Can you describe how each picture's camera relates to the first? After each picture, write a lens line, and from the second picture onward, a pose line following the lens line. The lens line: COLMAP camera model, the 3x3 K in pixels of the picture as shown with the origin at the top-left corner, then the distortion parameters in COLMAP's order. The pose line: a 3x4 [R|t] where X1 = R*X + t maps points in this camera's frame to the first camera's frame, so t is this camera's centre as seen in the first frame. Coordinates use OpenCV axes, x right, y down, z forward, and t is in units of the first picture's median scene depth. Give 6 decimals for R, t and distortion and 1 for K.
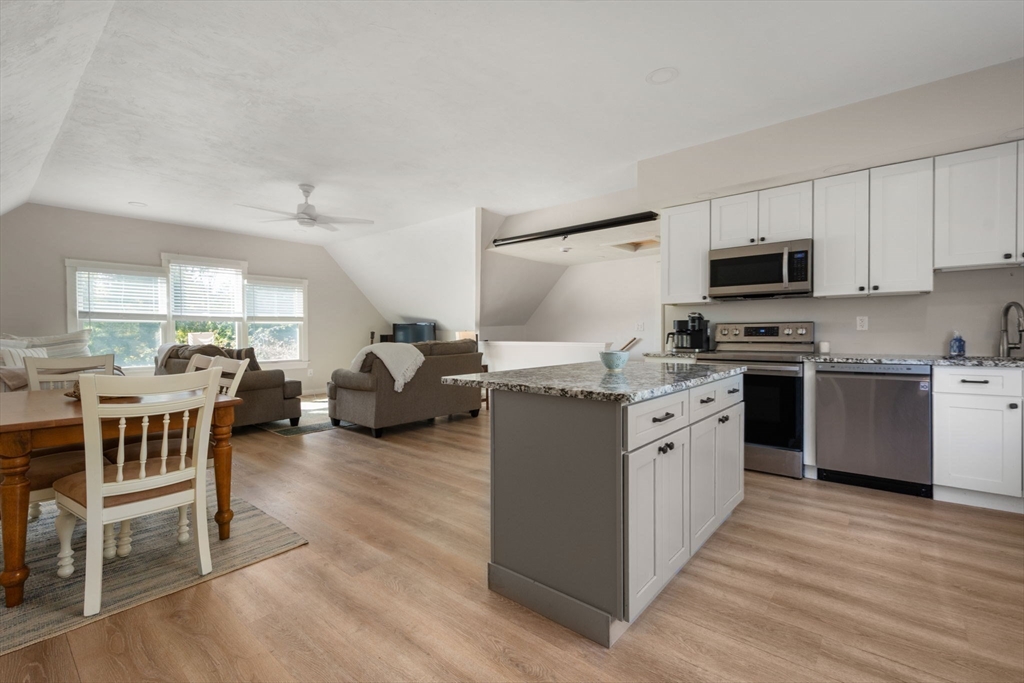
lens RADIAL K [[455.8, 0, 511.5], [0, 455.8, 337.7], [0, 0, 1]] dist [0.003746, -0.000289]
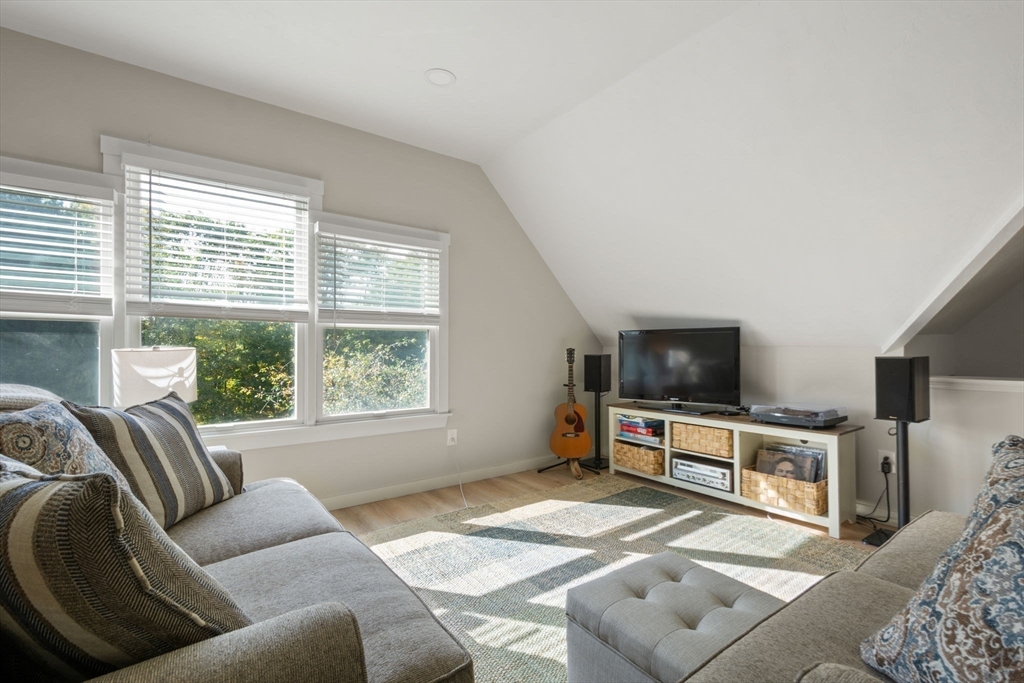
lens RADIAL K [[455.8, 0, 514.1], [0, 455.8, 344.7], [0, 0, 1]] dist [0.003746, -0.000289]
pose [[0.972692, 0.002523, -0.232087, -0.408516], [-0.008379, 0.999671, -0.024248, -0.007734], [0.231949, 0.025530, 0.972393, 0.844187]]
